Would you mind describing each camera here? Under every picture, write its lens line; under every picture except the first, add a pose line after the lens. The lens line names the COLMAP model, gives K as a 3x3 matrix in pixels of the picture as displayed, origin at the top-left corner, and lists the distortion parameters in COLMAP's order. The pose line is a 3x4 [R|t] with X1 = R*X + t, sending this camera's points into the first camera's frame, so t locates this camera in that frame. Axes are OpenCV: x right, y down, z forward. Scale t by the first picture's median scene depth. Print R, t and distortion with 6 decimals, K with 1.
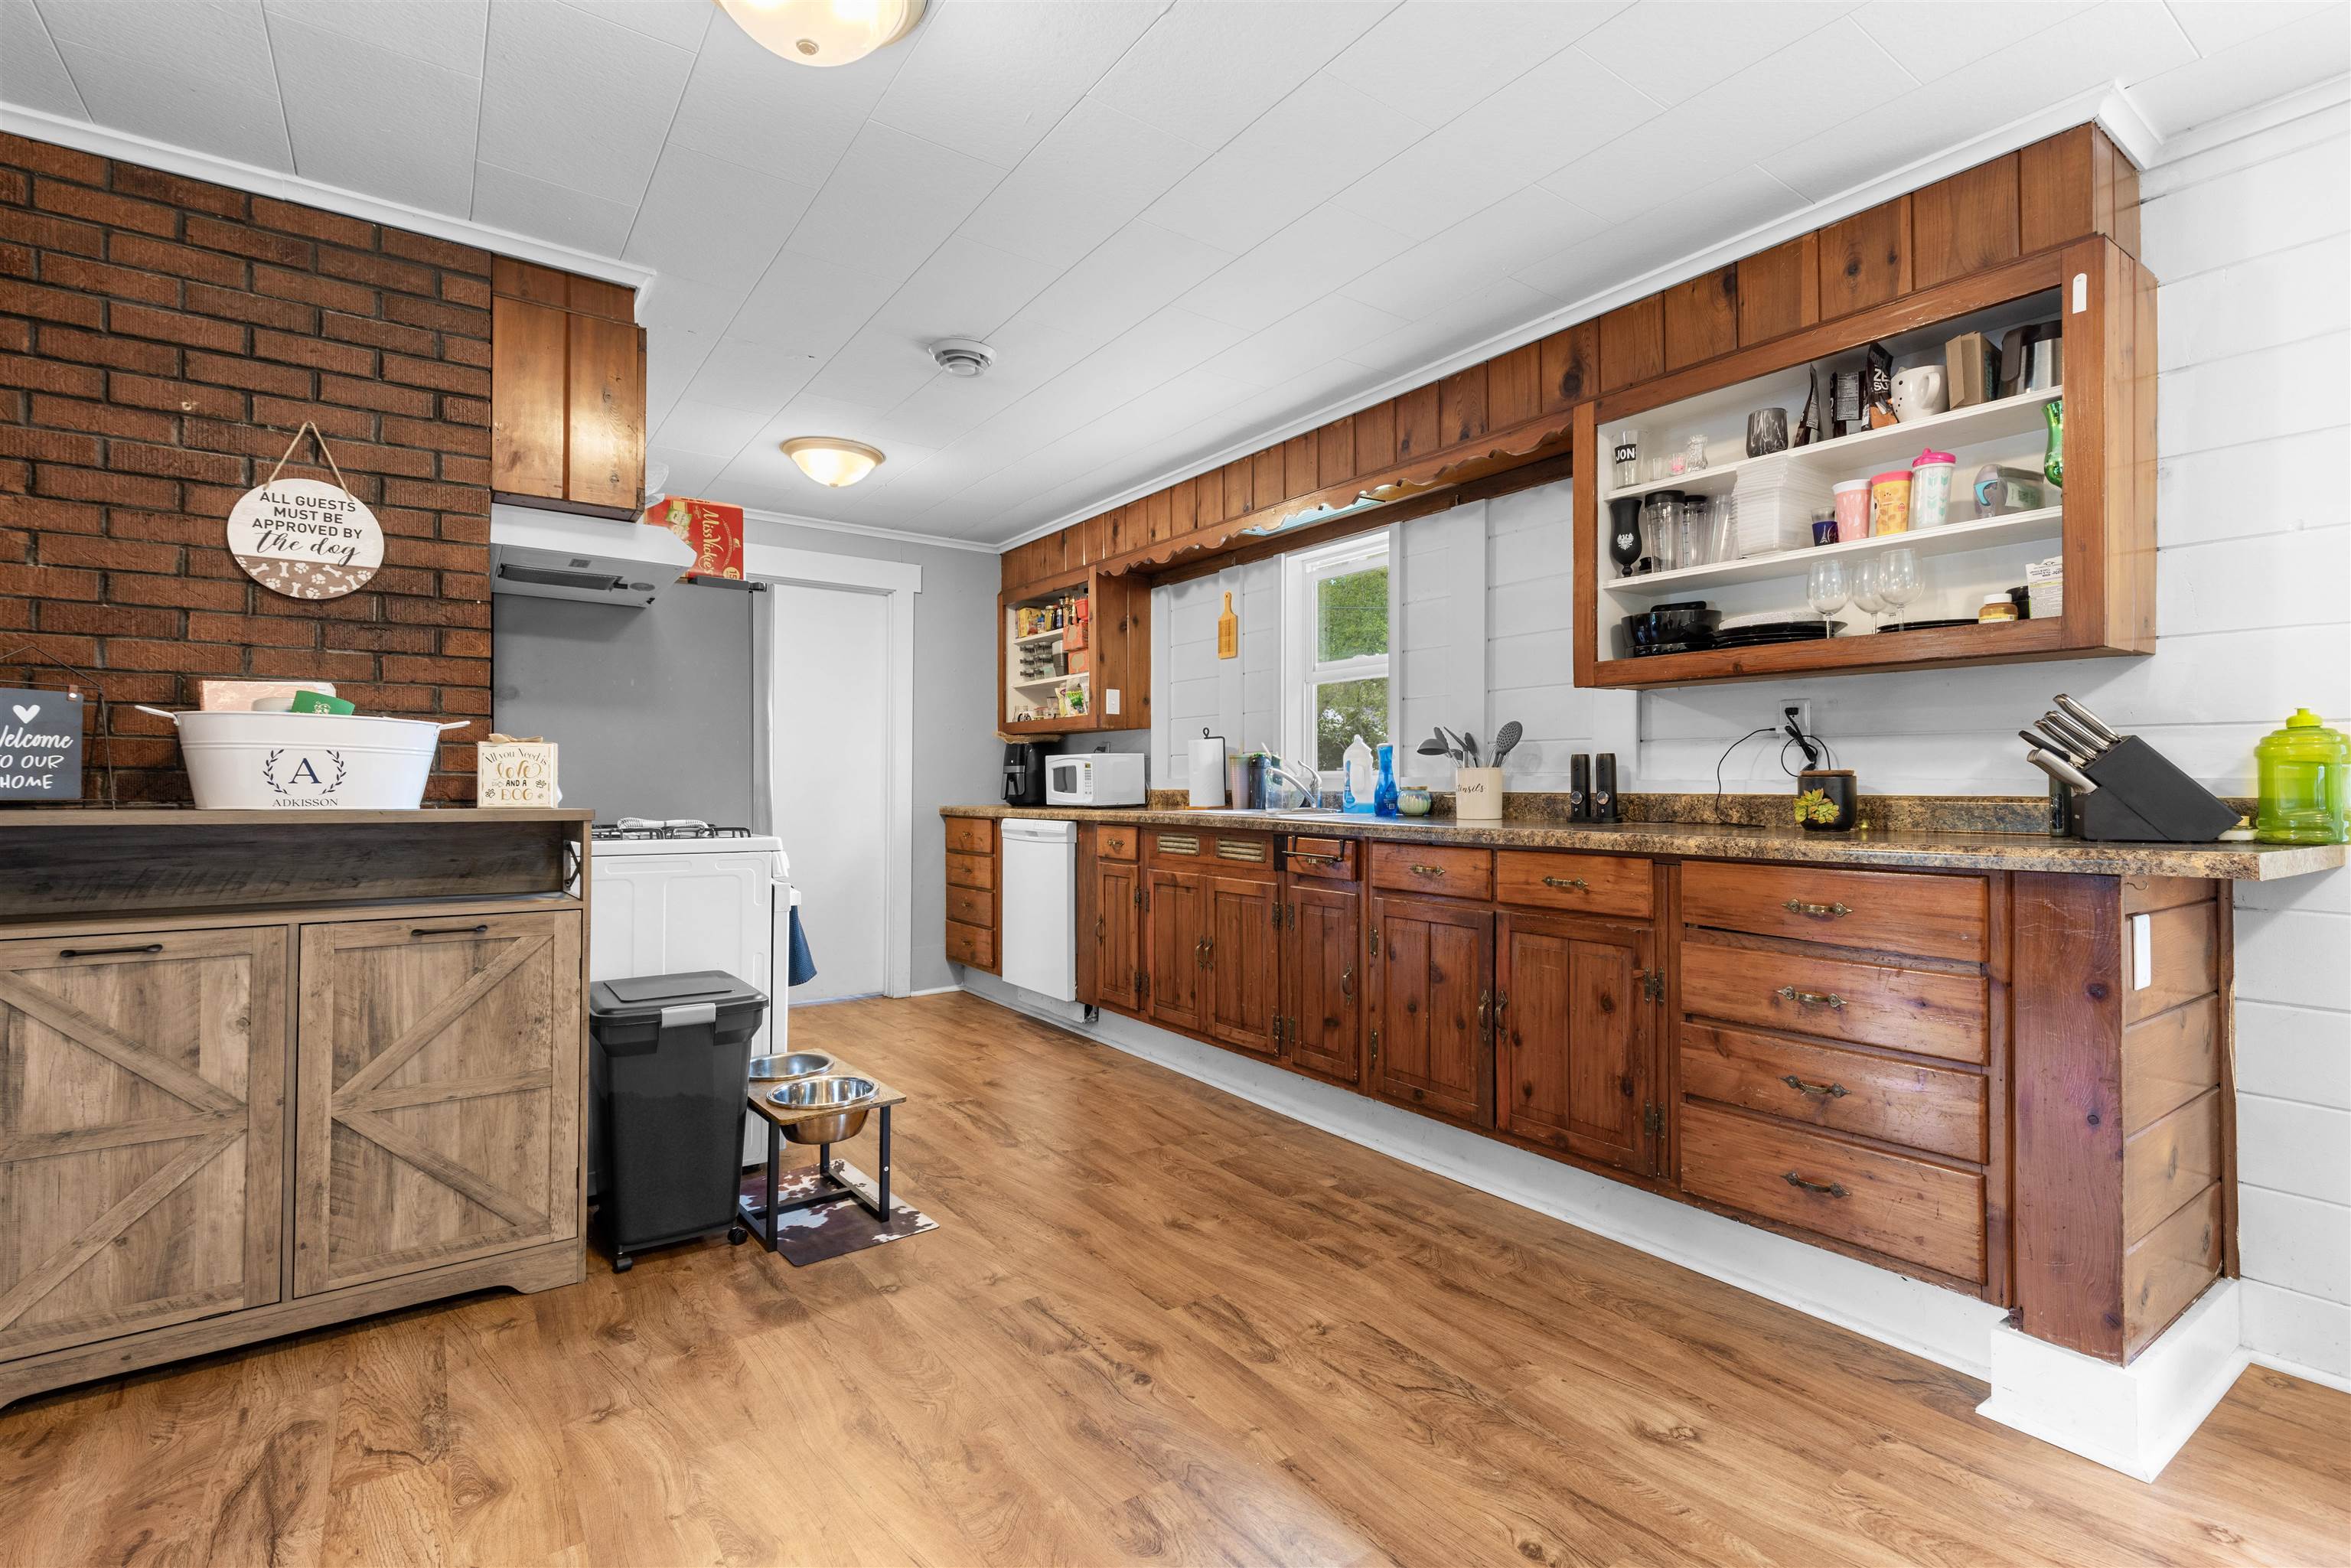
lens RADIAL K [[1083.1, 0, 1172.5], [0, 1083.1, 780.4], [0, 0, 1]] dist [0.002691, -0.000340]
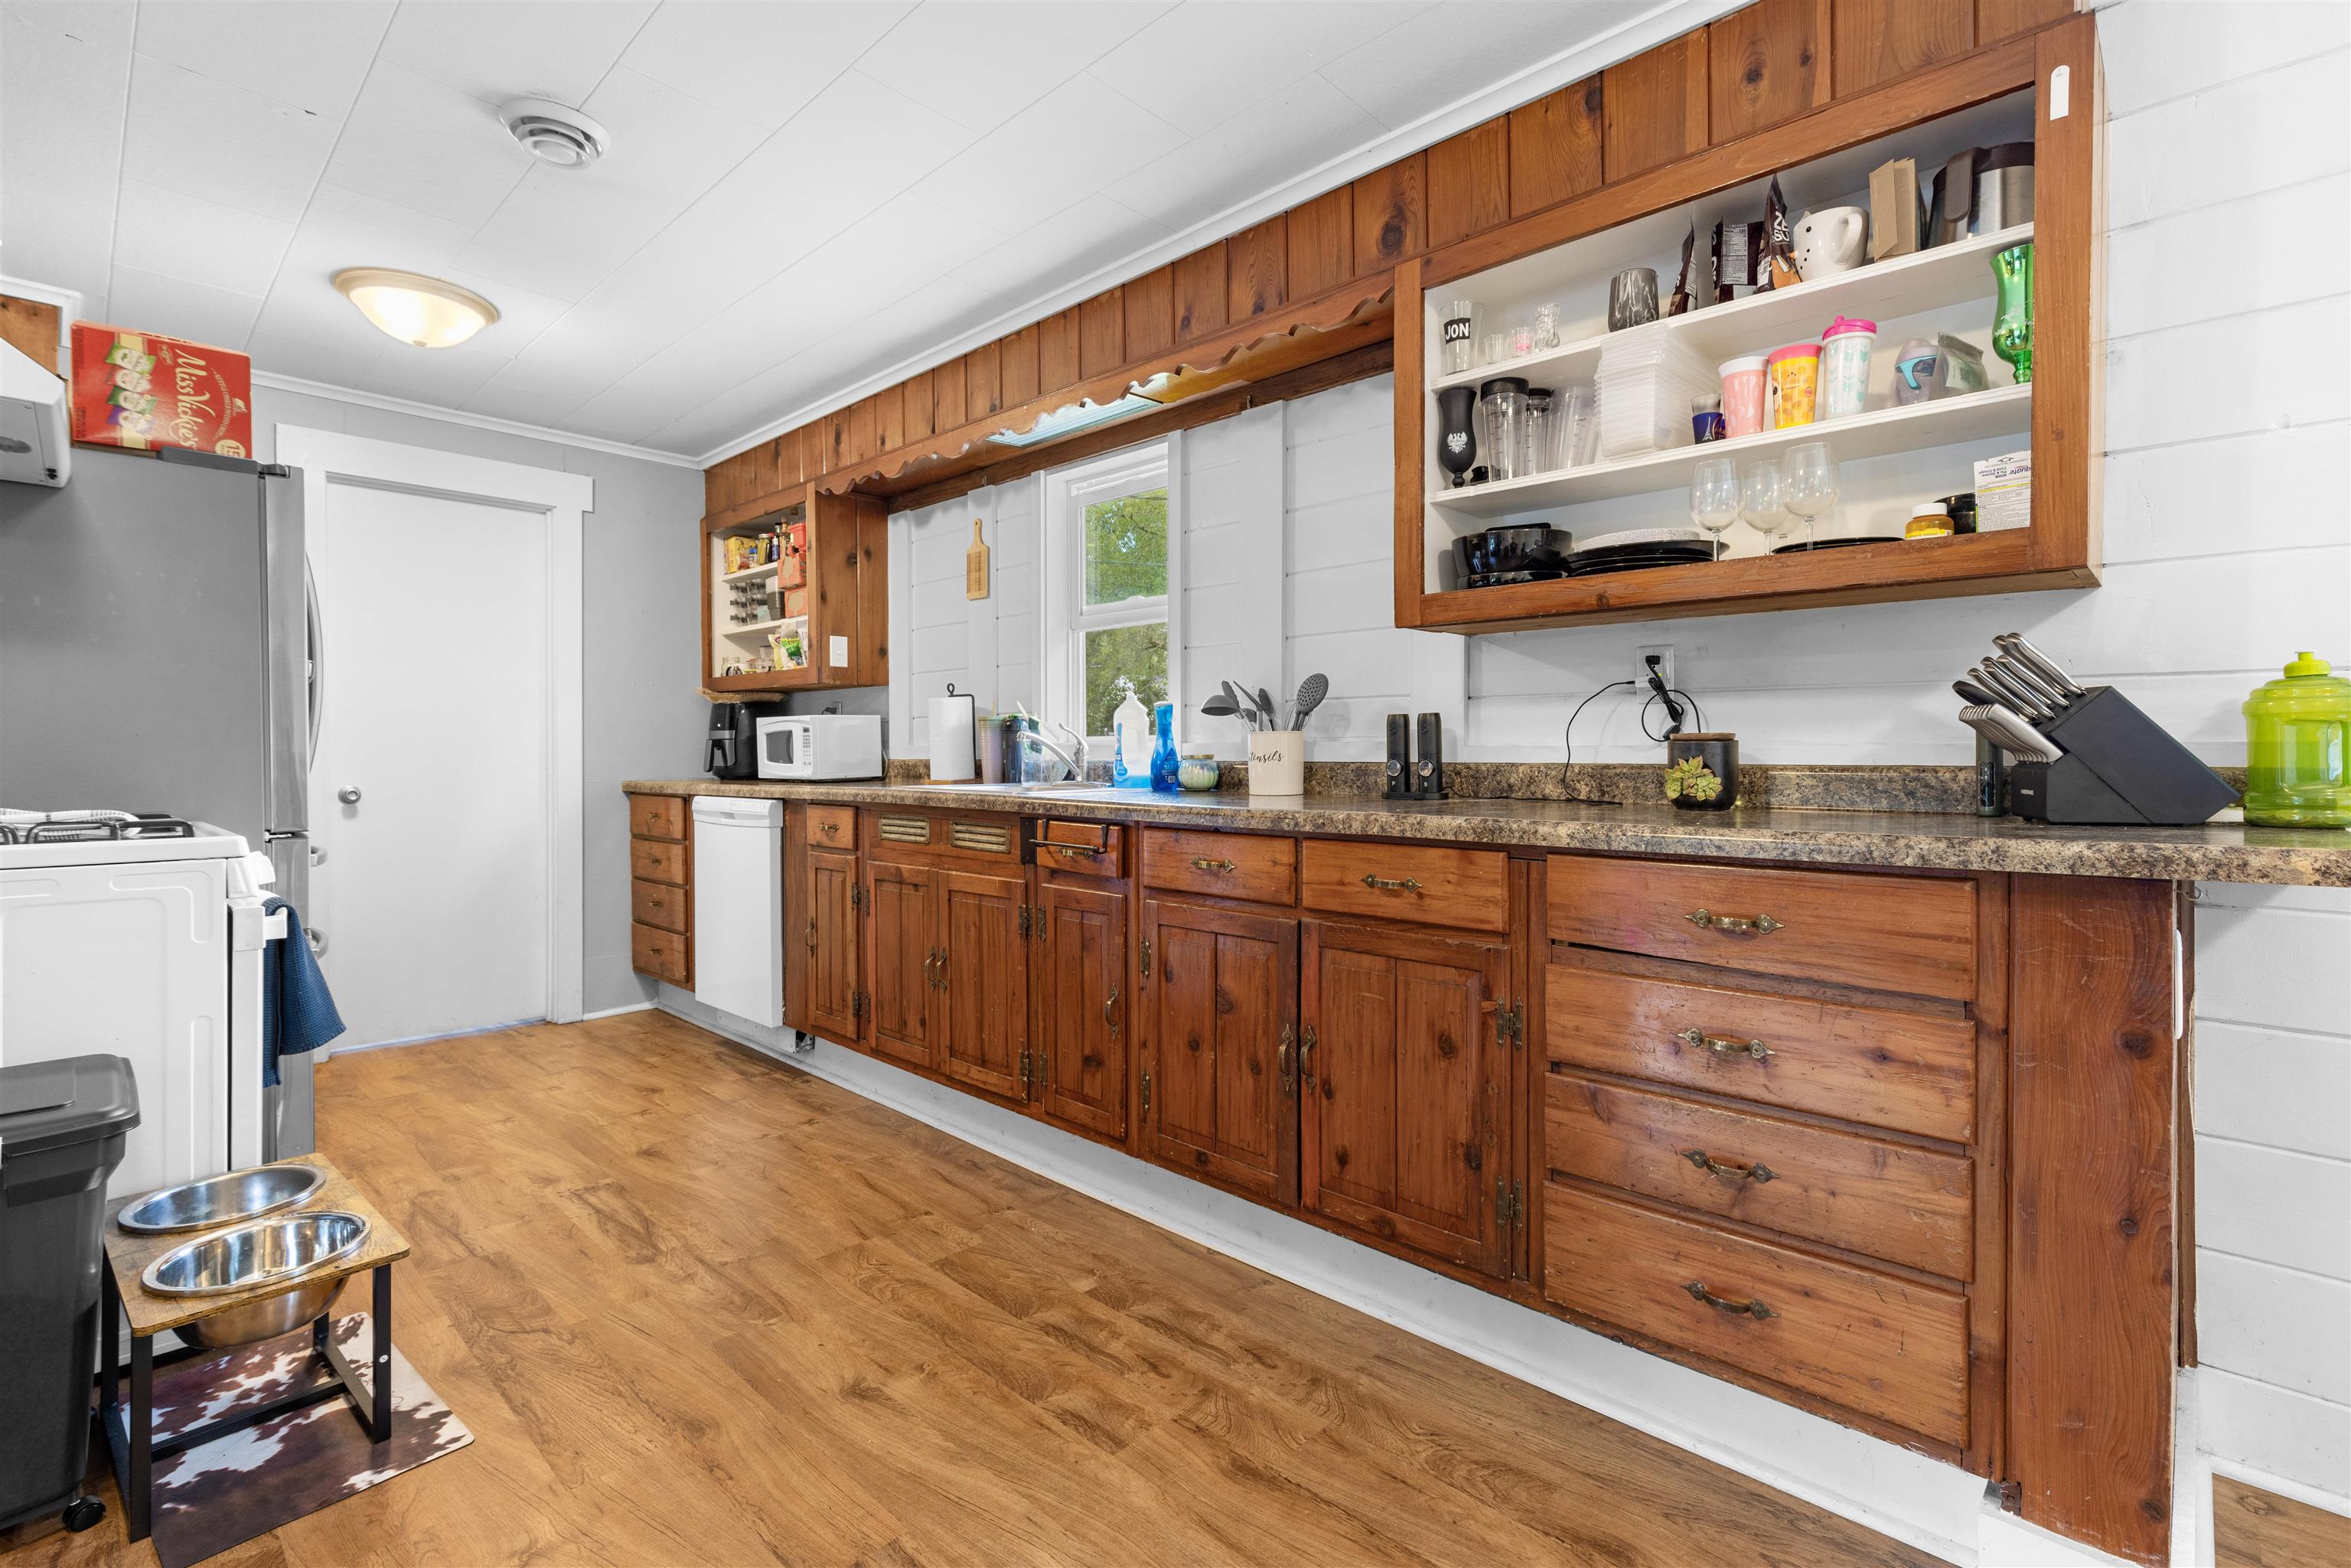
lens RADIAL K [[1069.5, 0, 1187.3], [0, 1069.5, 766.1], [0, 0, 1]] dist [-0.001634, -0.000511]
pose [[0.979601, -0.005395, 0.200880, 0.071815], [0.002036, 0.999855, 0.016929, 0.000724], [-0.200942, -0.016174, 0.979470, 0.287387]]
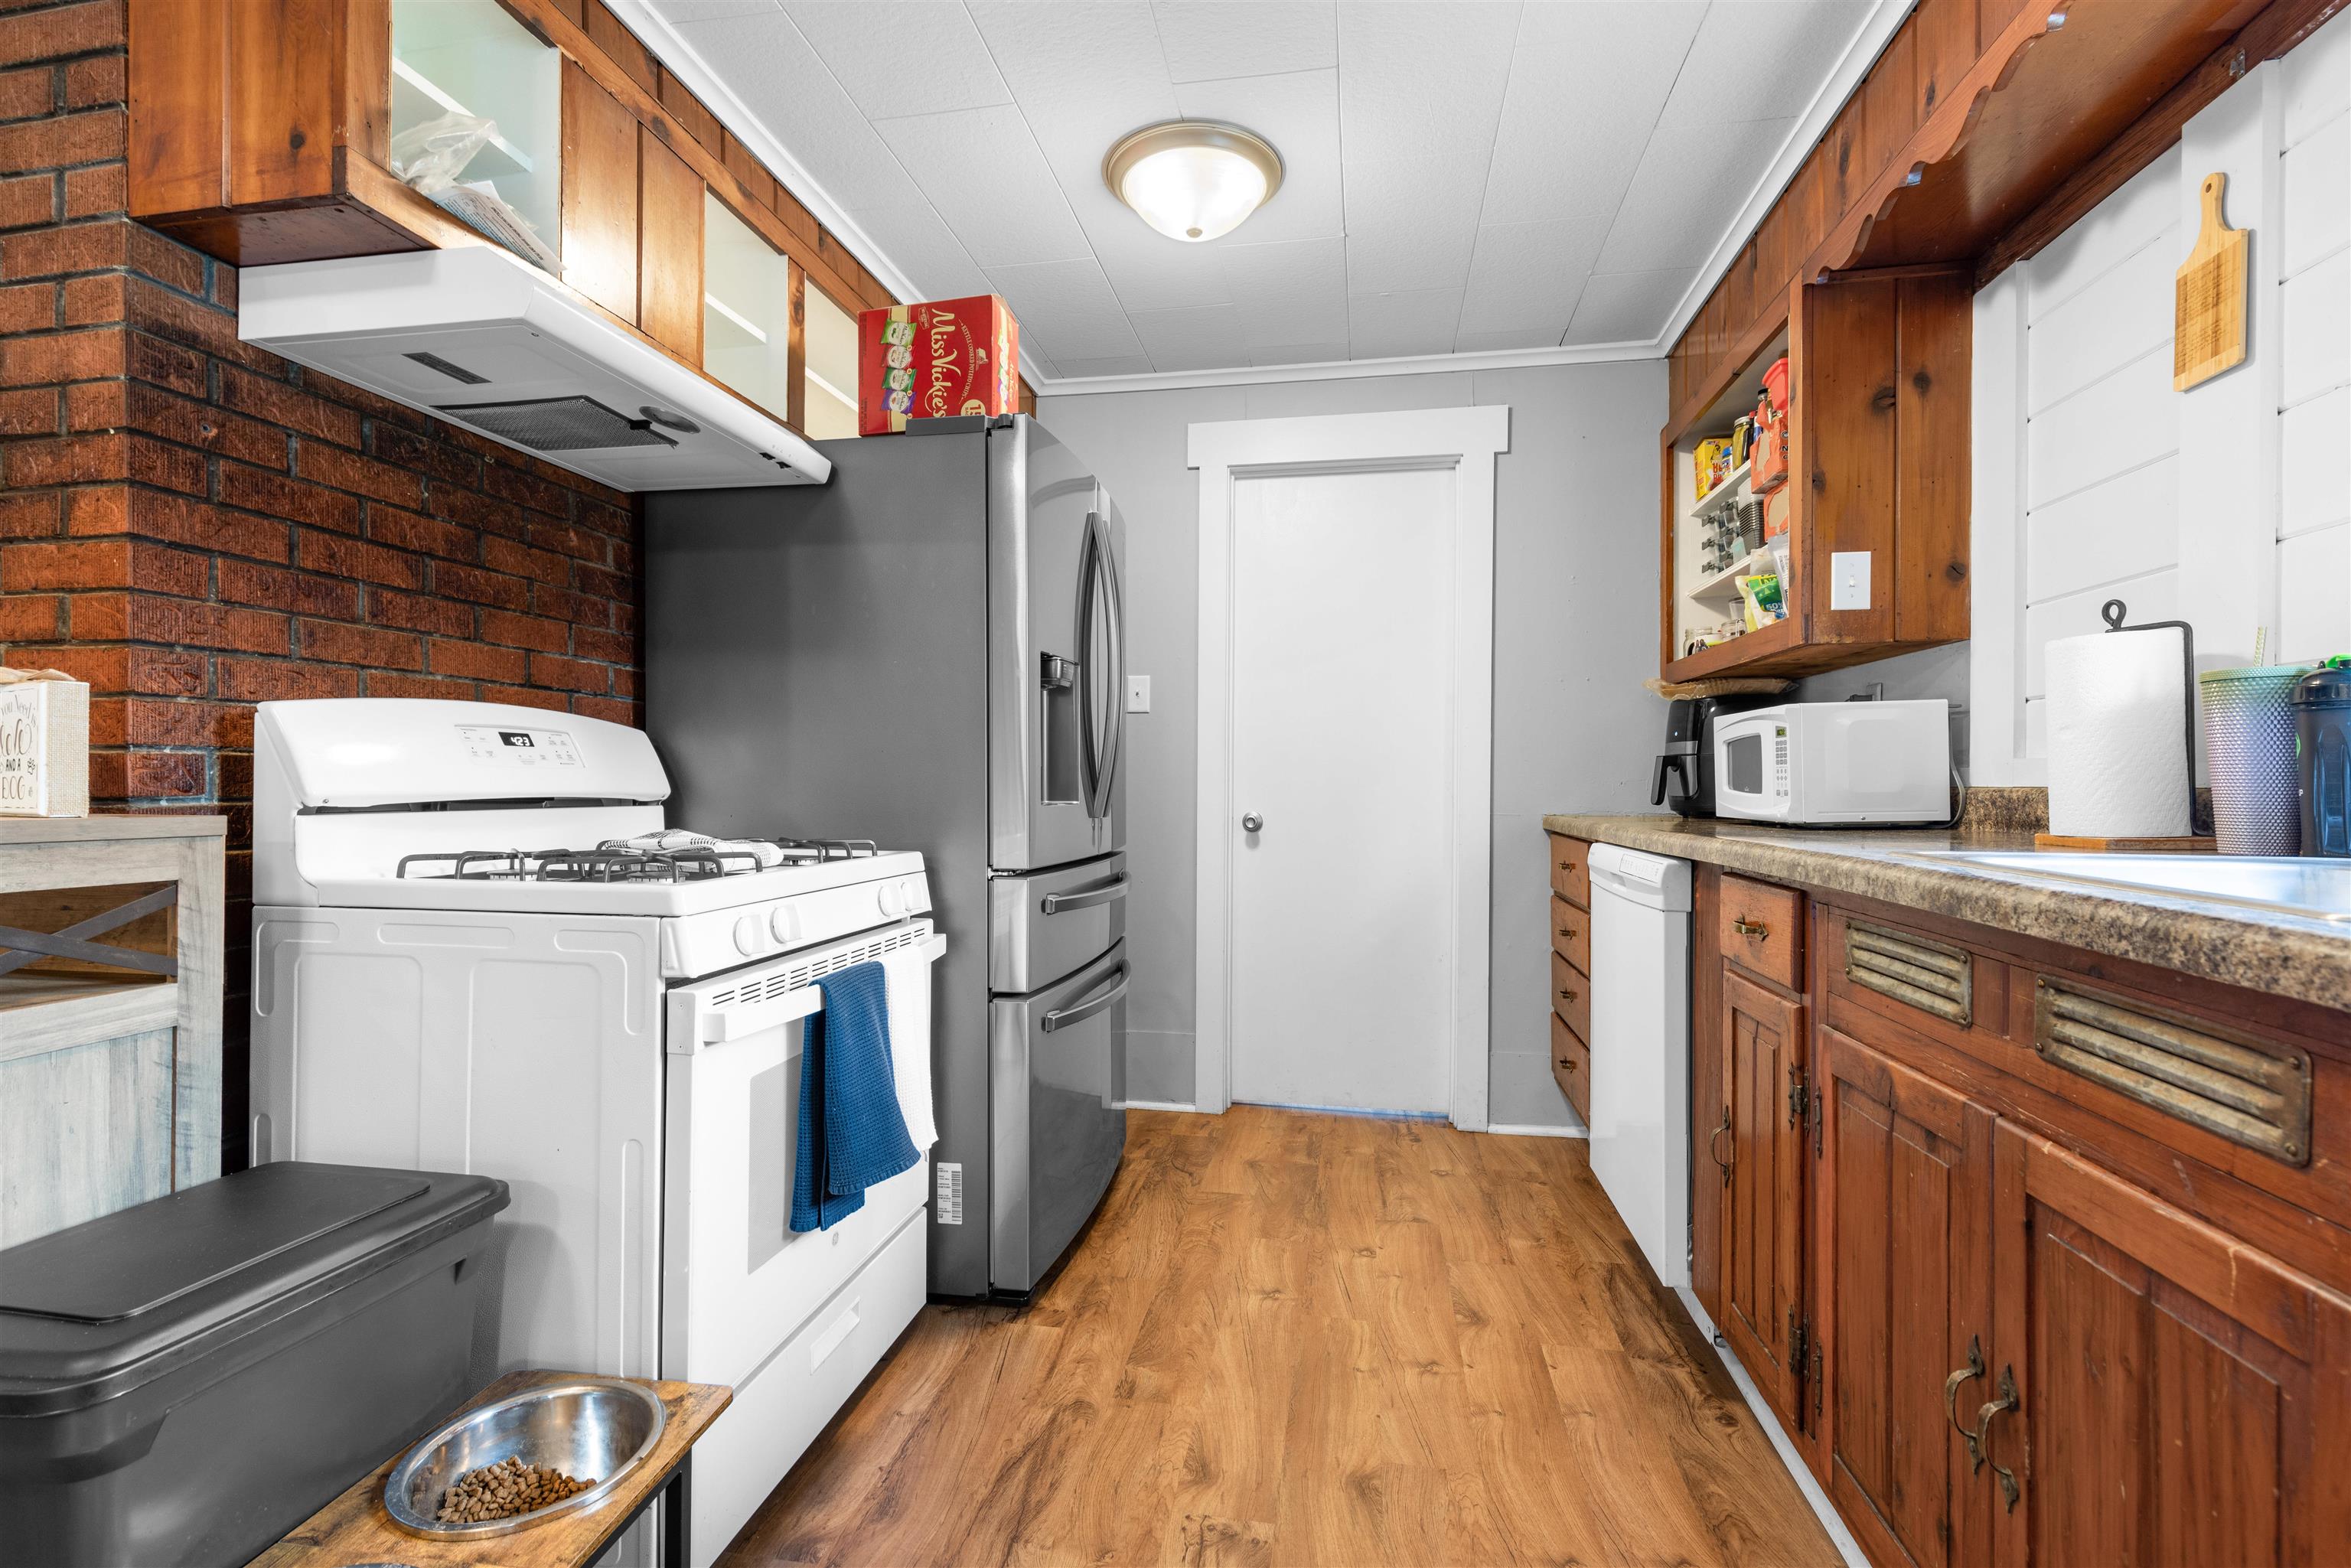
lens RADIAL K [[1055.3, 0, 1173.2], [0, 1055.3, 787.4], [0, 0, 1]] dist [0.002241, 0.000615]
pose [[0.701394, 0.003872, -0.712763, 0.099481], [0.001978, 0.999971, 0.007378, 0.009653], [0.712771, -0.006585, 0.701366, 0.932974]]
